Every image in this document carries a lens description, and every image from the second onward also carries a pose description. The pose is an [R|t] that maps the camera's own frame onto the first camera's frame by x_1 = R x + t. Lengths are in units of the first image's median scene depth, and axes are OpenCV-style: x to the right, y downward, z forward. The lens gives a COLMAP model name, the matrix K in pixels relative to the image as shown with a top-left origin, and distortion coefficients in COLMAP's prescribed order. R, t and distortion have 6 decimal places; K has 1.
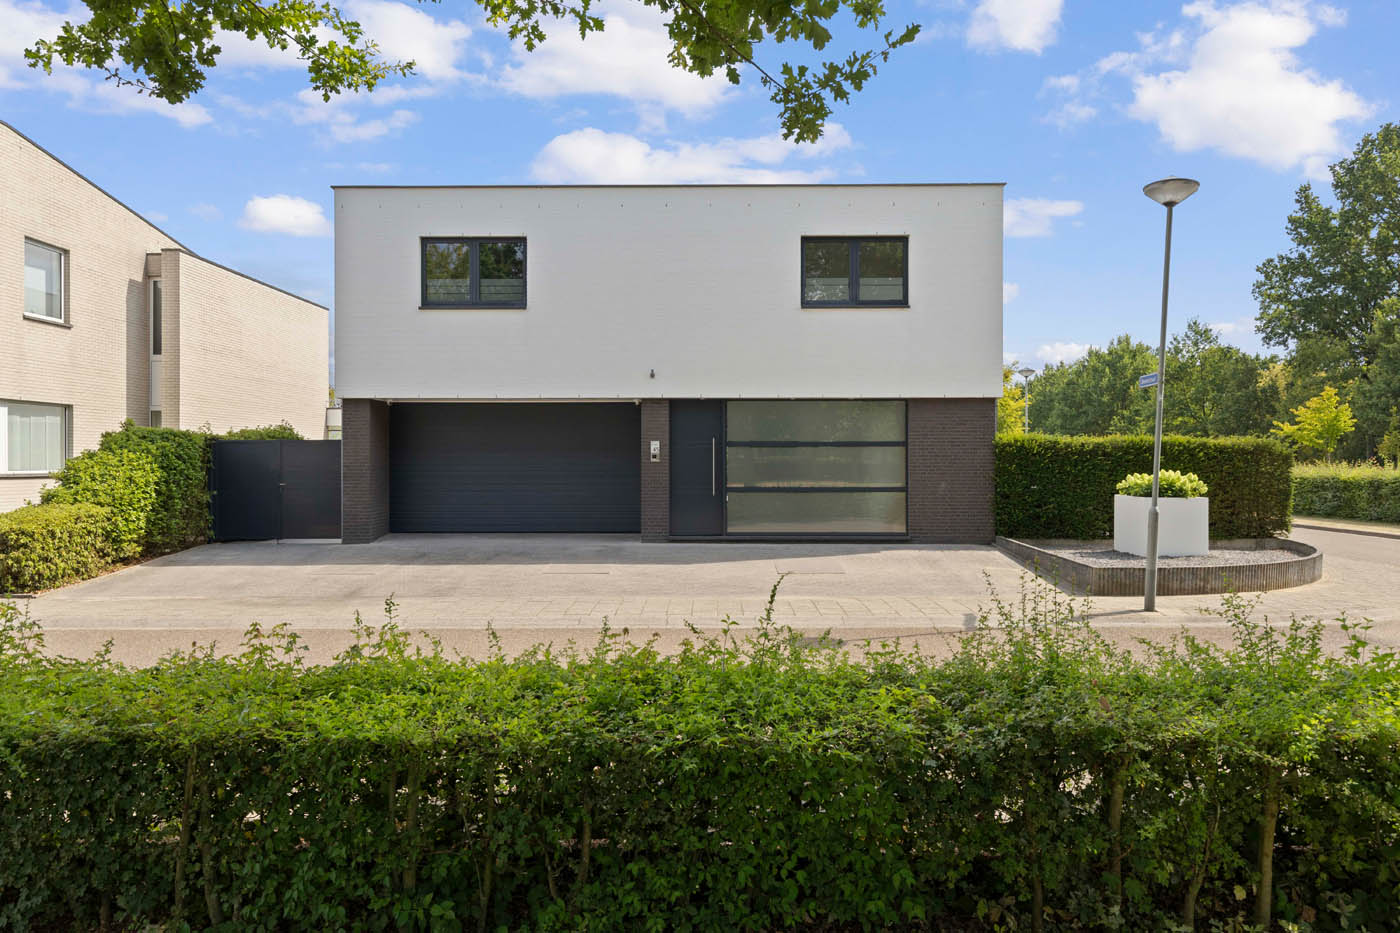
lens RADIAL K [[912.1, 0, 700.0], [0, 912.1, 466.5], [0, 0, 1]] dist [0.000962, -0.000147]
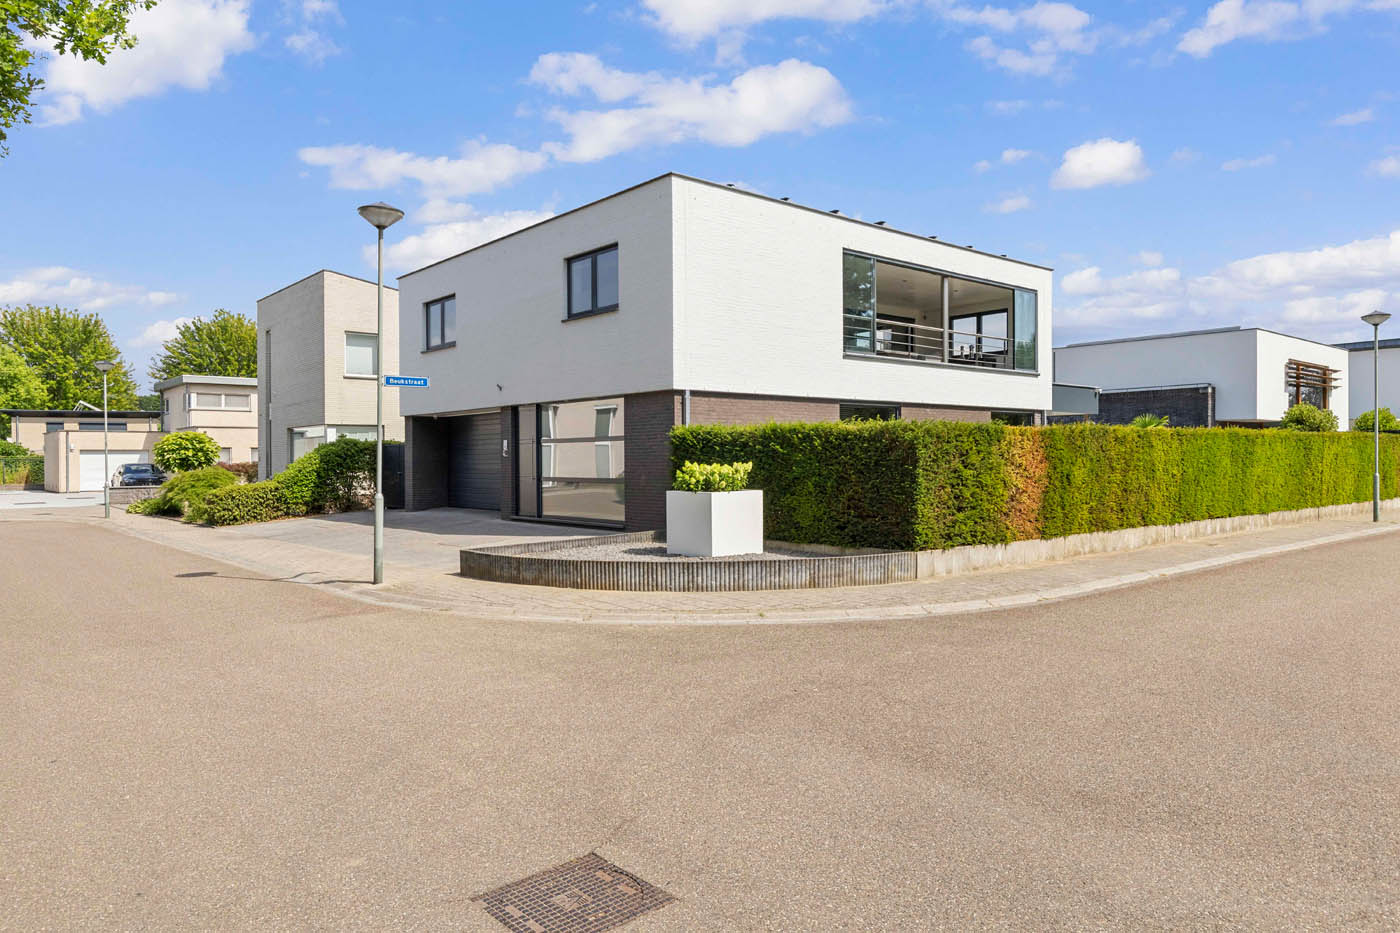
lens RADIAL K [[912.1, 0, 700.0], [0, 912.1, 466.5], [0, 0, 1]] dist [0.000962, -0.000147]
pose [[0.670918, -0.001239, -0.741531, 1.304947], [0.003238, 0.999994, 0.001259, 0.010689], [0.741525, -0.003246, 0.670918, 0.416568]]
